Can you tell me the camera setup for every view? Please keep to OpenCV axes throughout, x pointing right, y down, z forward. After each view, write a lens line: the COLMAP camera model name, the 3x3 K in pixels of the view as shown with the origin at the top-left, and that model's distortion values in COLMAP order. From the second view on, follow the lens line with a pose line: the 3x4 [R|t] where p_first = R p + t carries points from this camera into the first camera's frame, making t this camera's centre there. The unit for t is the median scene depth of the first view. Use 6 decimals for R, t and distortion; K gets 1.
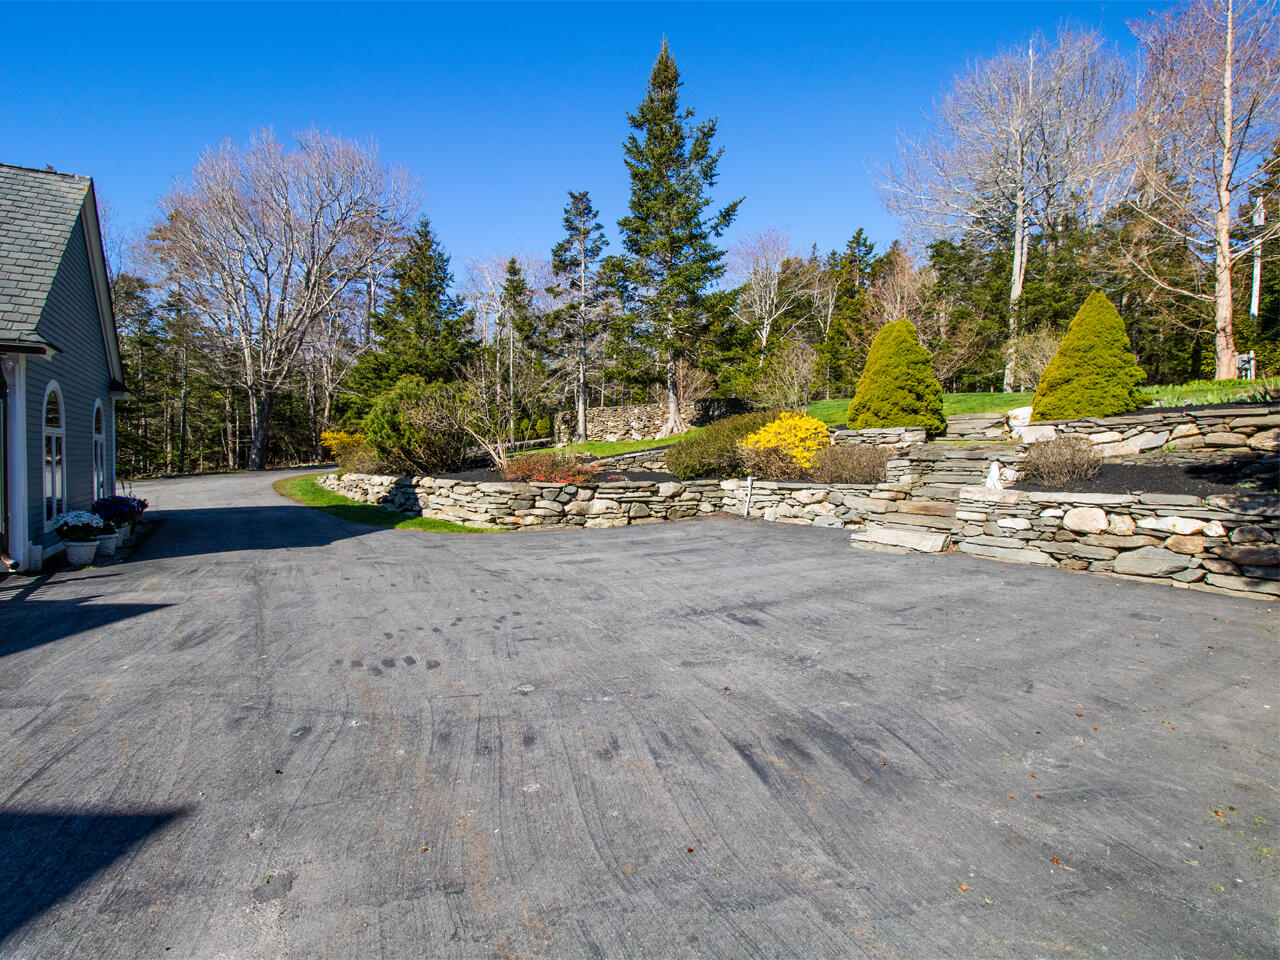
lens RADIAL K [[704.0, 0, 631.2], [0, 704.0, 478.4], [0, 0, 1]] dist [0.002257, -0.014582]
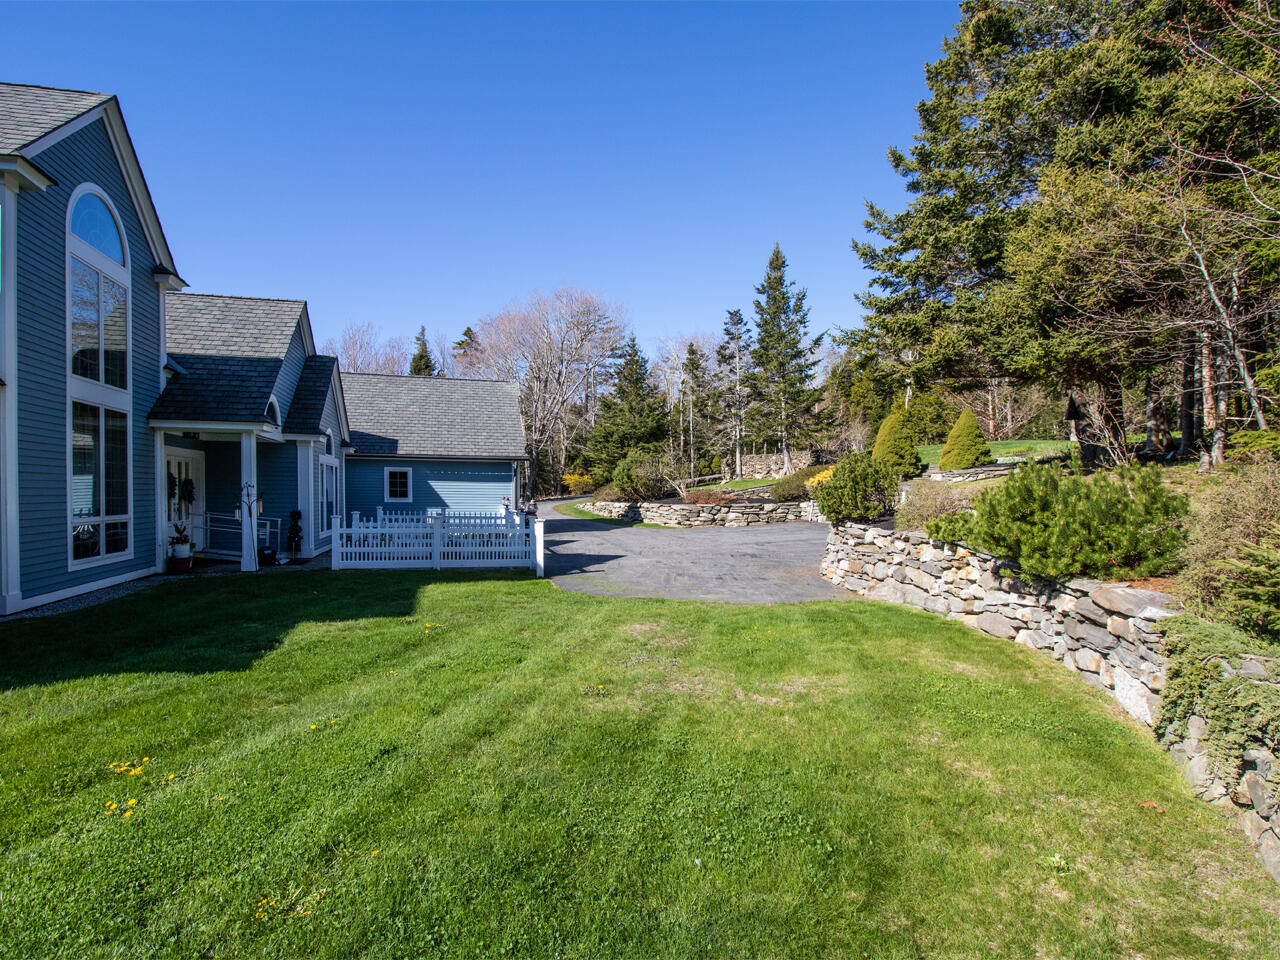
lens RADIAL K [[704.0, 0, 631.2], [0, 704.0, 478.4], [0, 0, 1]] dist [0.002257, -0.014582]
pose [[0.966209, -0.020083, -0.256978, 0.170408], [0.008920, 0.998968, -0.044533, 0.017460], [0.257607, 0.040736, 0.965391, -0.878485]]
